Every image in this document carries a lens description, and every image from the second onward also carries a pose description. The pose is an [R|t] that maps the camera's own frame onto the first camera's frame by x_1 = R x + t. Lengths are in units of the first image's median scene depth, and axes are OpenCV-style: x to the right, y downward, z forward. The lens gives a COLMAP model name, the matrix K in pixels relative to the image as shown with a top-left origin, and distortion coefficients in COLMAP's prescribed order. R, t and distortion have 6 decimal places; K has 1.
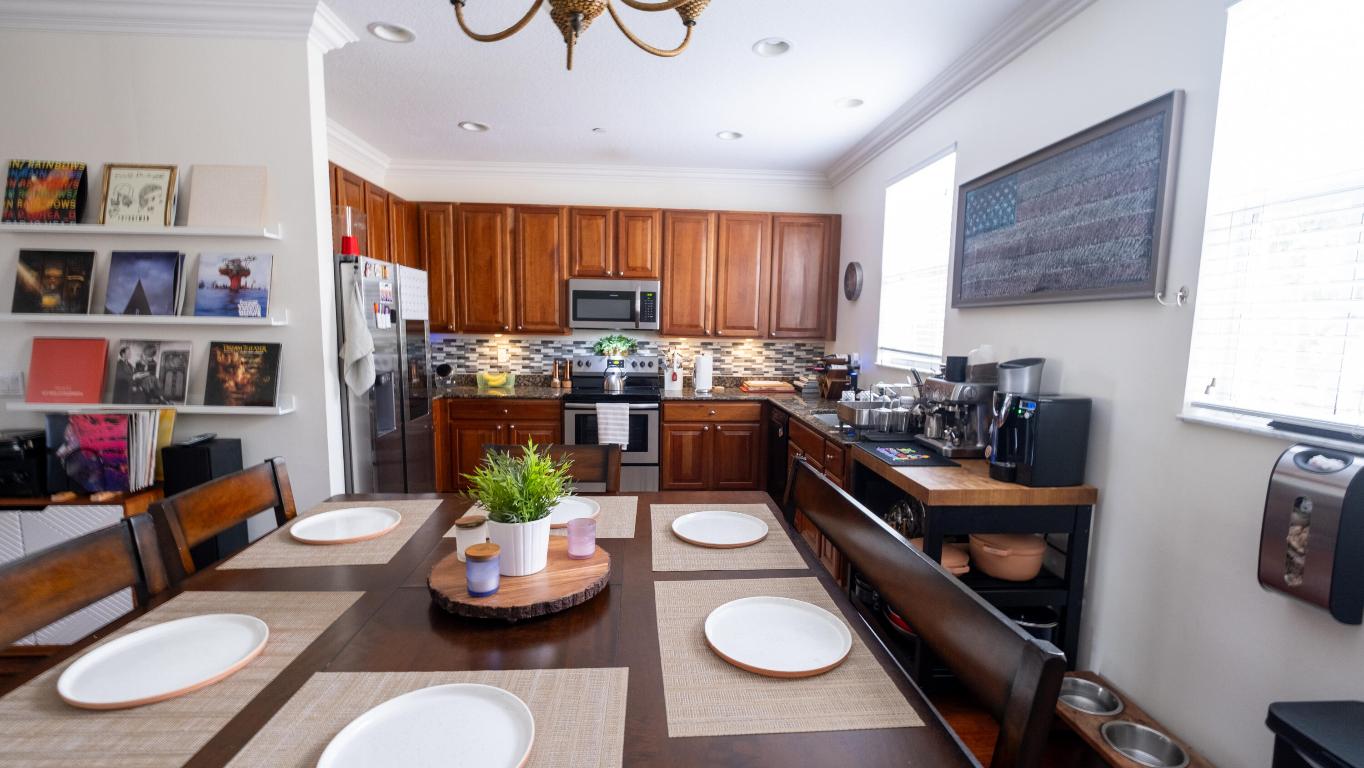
lens RADIAL K [[591.5, 0, 676.6], [0, 591.5, 391.3], [0, 0, 1]] dist [0.001540, -0.000130]
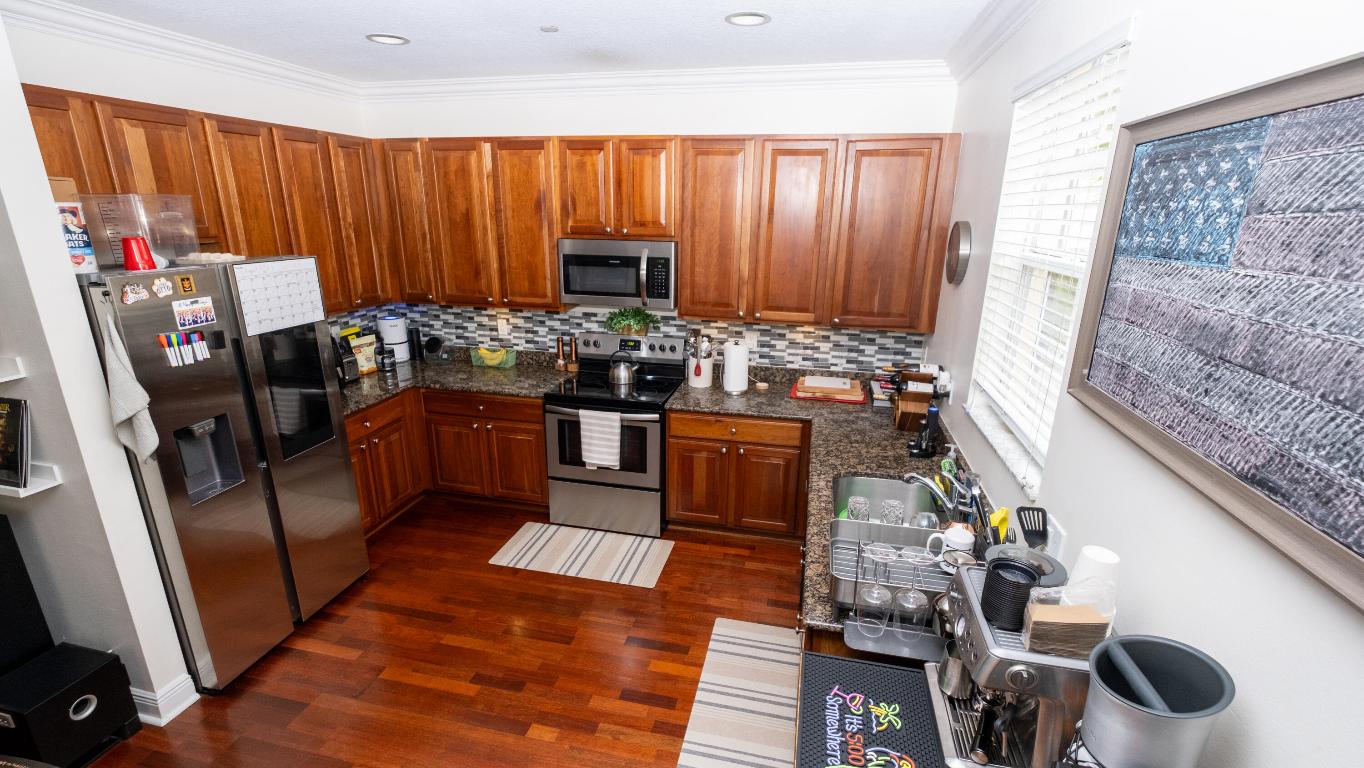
lens RADIAL K [[591.5, 0, 685.8], [0, 591.5, 384.3], [0, 0, 1]] dist [0.001540, -0.000130]
pose [[0.960951, 0.074242, -0.266574, 0.188966], [-0.026483, 0.983589, 0.178469, -0.144971], [0.275449, -0.164441, 0.947147, 0.294504]]
